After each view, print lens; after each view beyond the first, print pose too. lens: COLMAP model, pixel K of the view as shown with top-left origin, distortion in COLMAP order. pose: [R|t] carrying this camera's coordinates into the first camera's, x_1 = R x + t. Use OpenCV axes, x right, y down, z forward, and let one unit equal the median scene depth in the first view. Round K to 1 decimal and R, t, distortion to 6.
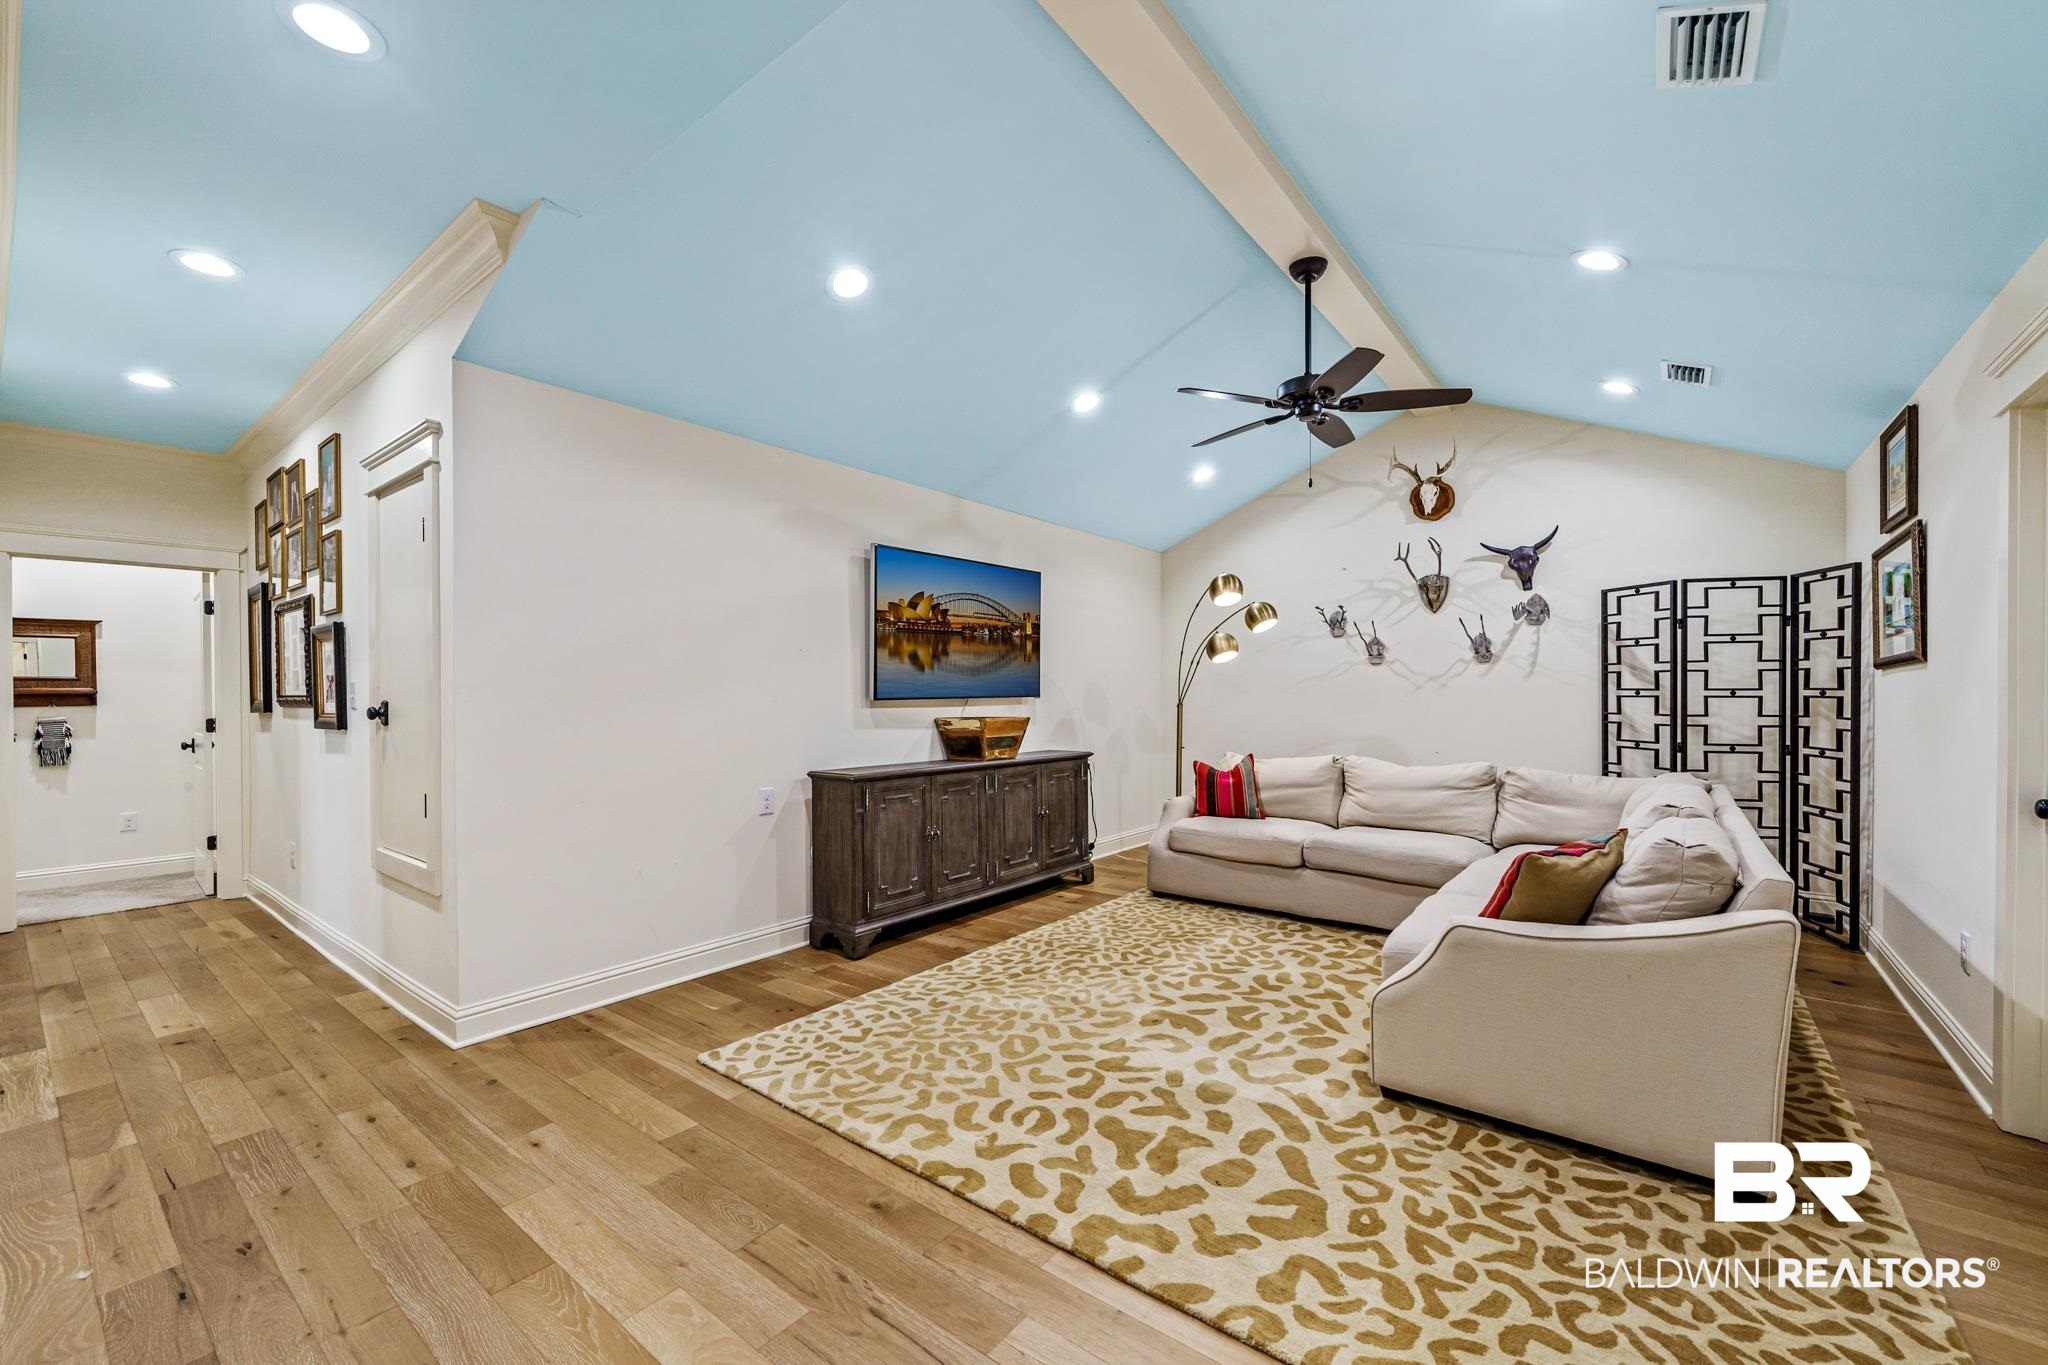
lens RADIAL K [[832.1, 0, 1014.8], [0, 832.1, 657.6], [0, 0, 1]] dist [-0.002337, 0.000020]
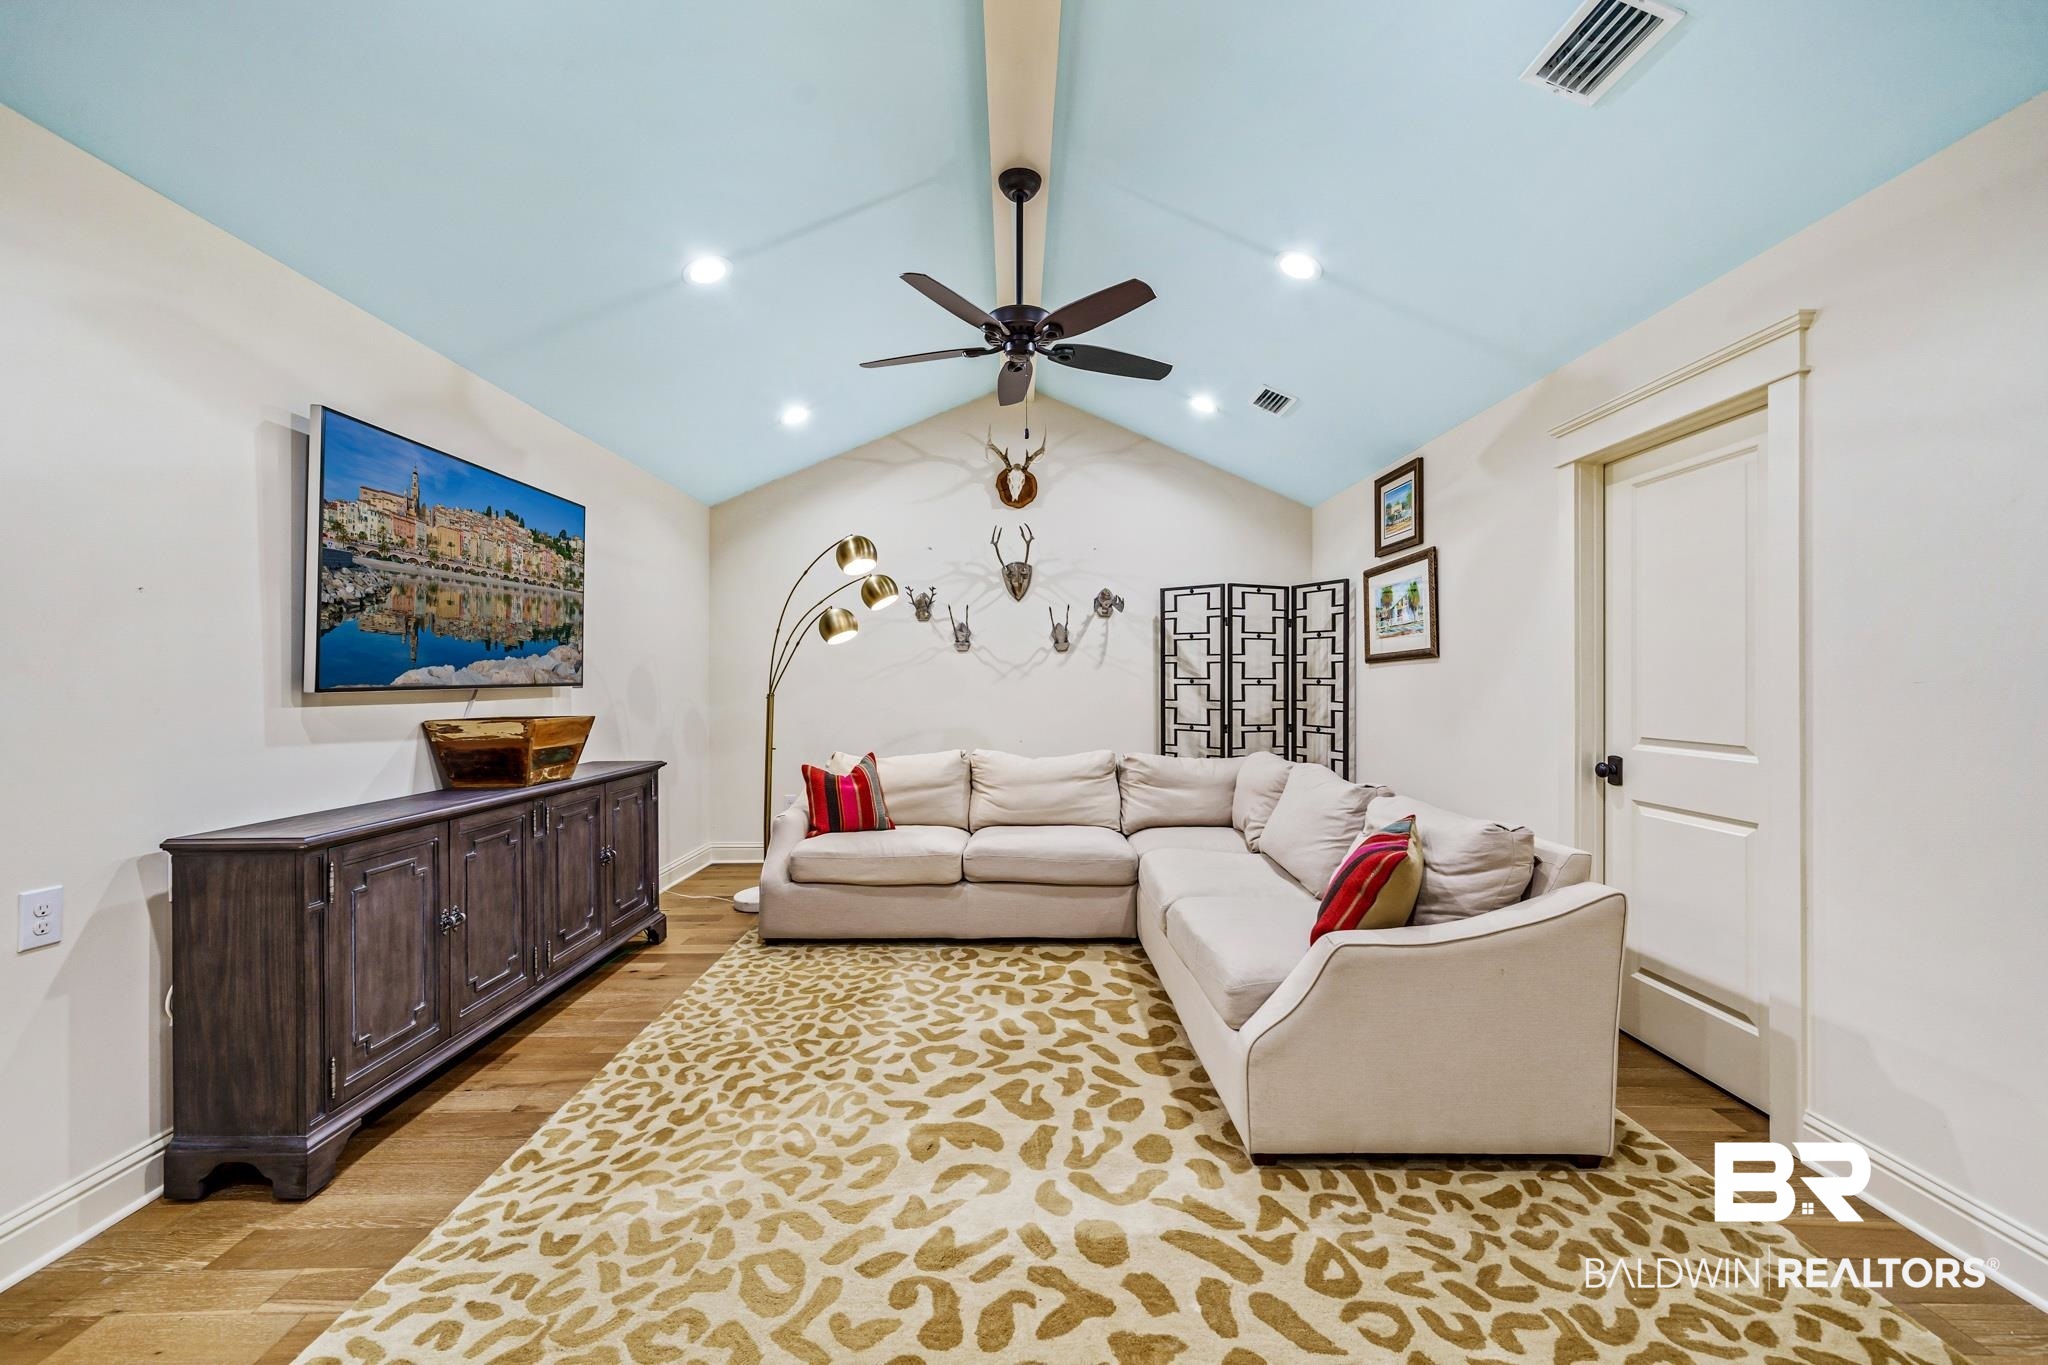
lens RADIAL K [[832.1, 0, 1014.8], [0, 832.1, 657.6], [0, 0, 1]] dist [-0.002337, 0.000020]
pose [[0.777114, 0.019612, 0.629054, -0.166622], [-0.027893, 0.999605, 0.003294, 0.014742], [-0.628742, -0.020106, 0.777354, 0.309379]]
